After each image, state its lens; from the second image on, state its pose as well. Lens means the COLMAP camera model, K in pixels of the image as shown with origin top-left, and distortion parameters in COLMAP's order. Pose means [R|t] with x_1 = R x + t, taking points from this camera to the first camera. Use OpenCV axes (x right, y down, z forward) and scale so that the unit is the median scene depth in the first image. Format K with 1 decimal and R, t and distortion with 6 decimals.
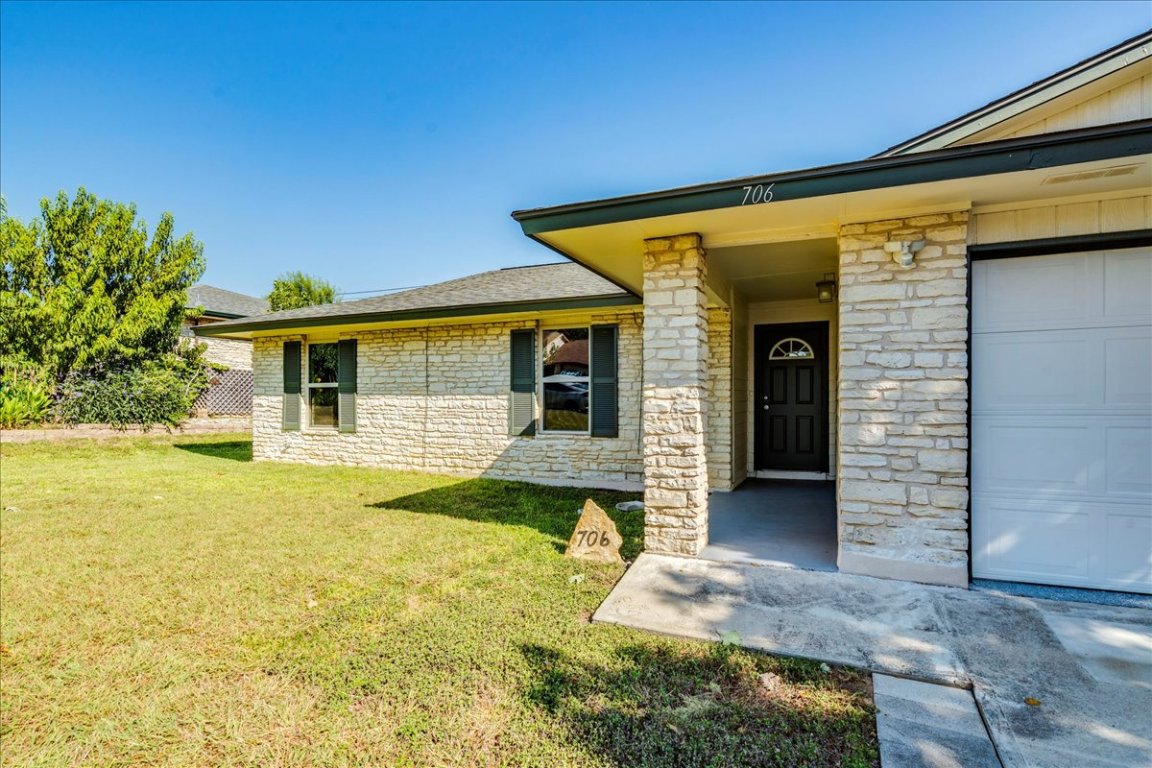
lens RADIAL K [[592.3, 0, 561.9], [0, 592.3, 408.6], [0, 0, 1]] dist [-0.000845, 0.000046]
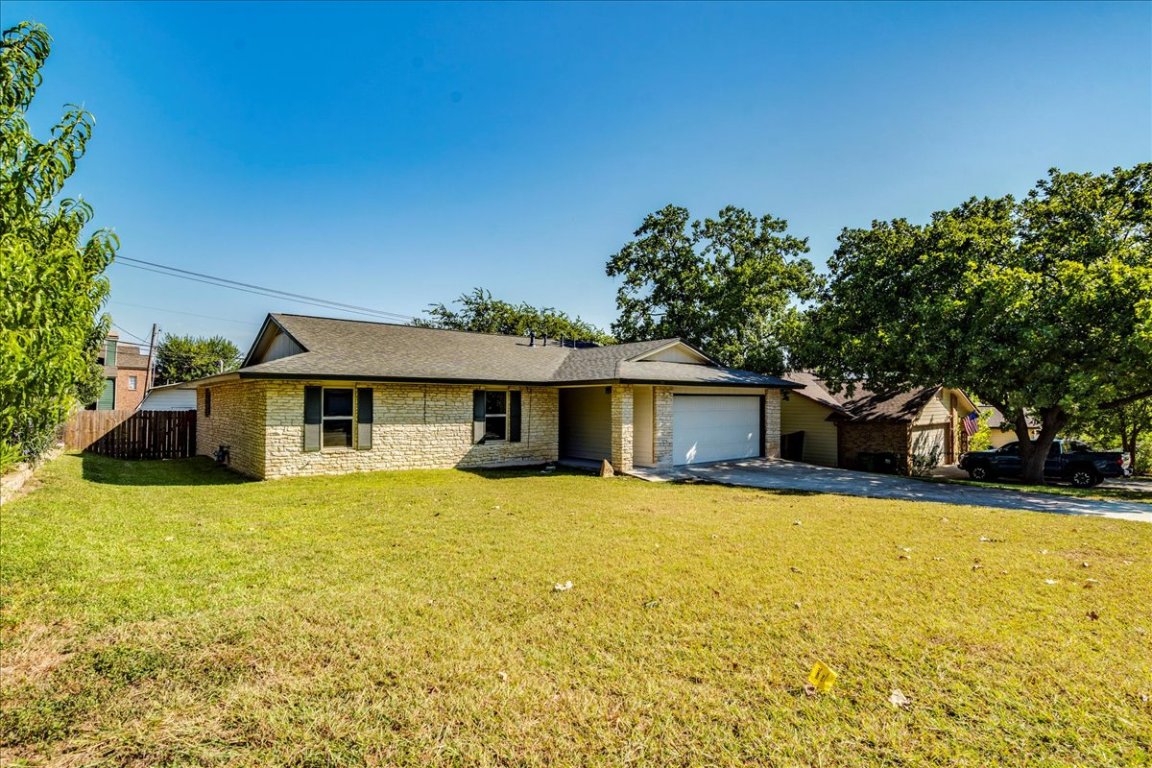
lens RADIAL K [[556.5, 0, 587.9], [0, 556.5, 380.9], [0, 0, 1]] dist [0.000095, 0.000004]
pose [[0.448144, 0.040439, 0.893046, -1.382832], [0.000812, 0.998958, -0.045643, -0.069554], [-0.893961, 0.021179, 0.447644, -0.143618]]
